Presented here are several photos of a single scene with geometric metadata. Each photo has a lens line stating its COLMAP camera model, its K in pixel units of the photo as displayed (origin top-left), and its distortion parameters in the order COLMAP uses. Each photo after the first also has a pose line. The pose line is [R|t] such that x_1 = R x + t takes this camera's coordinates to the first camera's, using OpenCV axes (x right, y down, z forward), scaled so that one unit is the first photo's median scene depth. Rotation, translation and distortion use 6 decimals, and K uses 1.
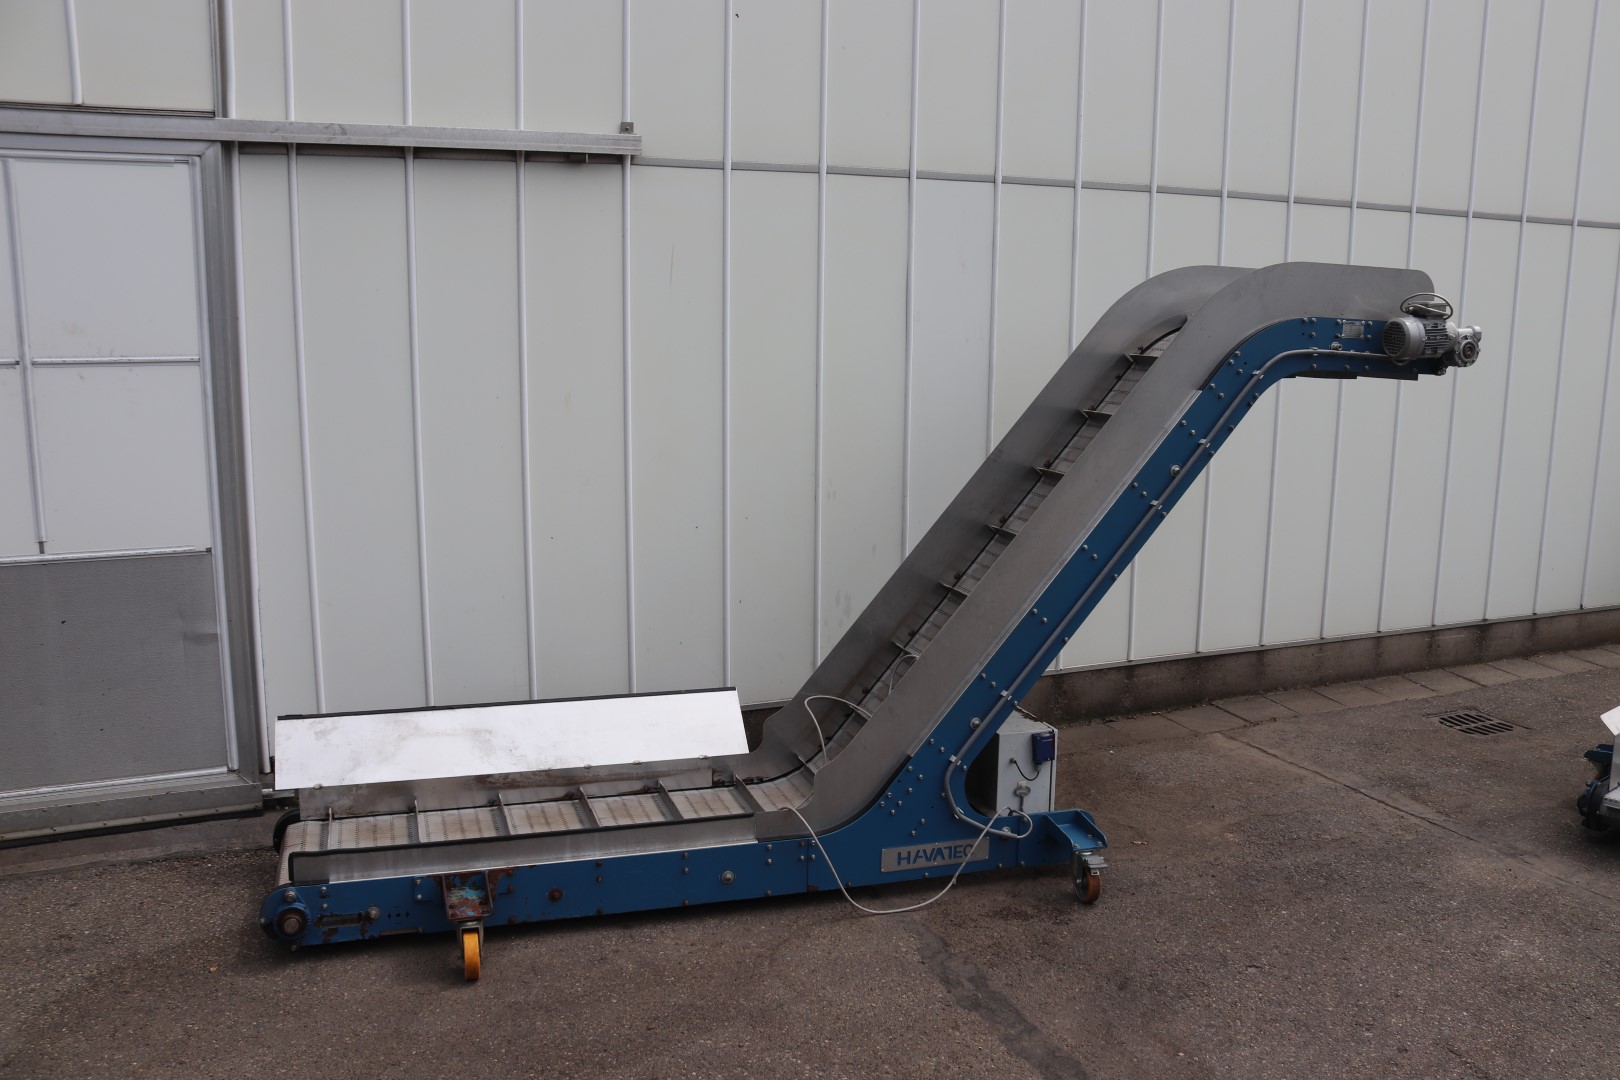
lens RADIAL K [[1382.2, 0, 853.3], [0, 1382.2, 561.4], [0, 0, 1]] dist [-0.174516, 0.161596]
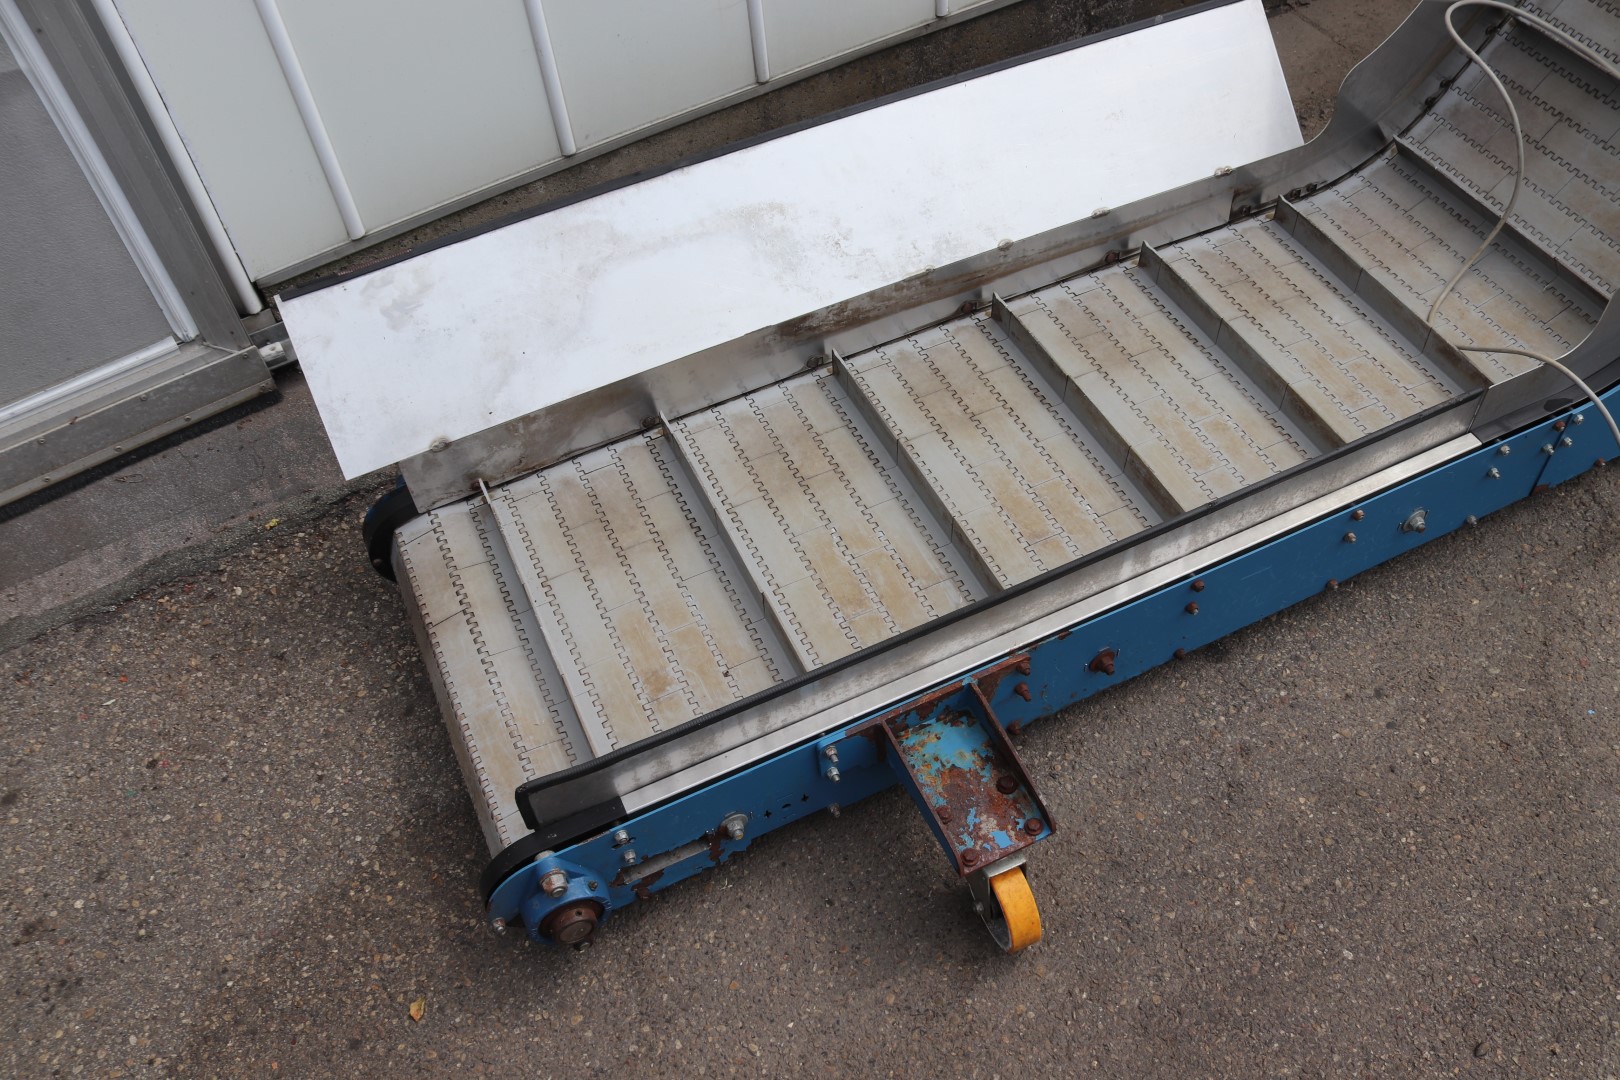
lens RADIAL K [[1382.2, 0, 853.3], [0, 1382.2, 561.4], [0, 0, 1]] dist [-0.174516, 0.161596]
pose [[0.991467, -0.128906, 0.019425, -0.269301], [0.084929, 0.751764, 0.653941, -0.069229], [-0.098900, -0.646711, 0.756296, 0.611810]]
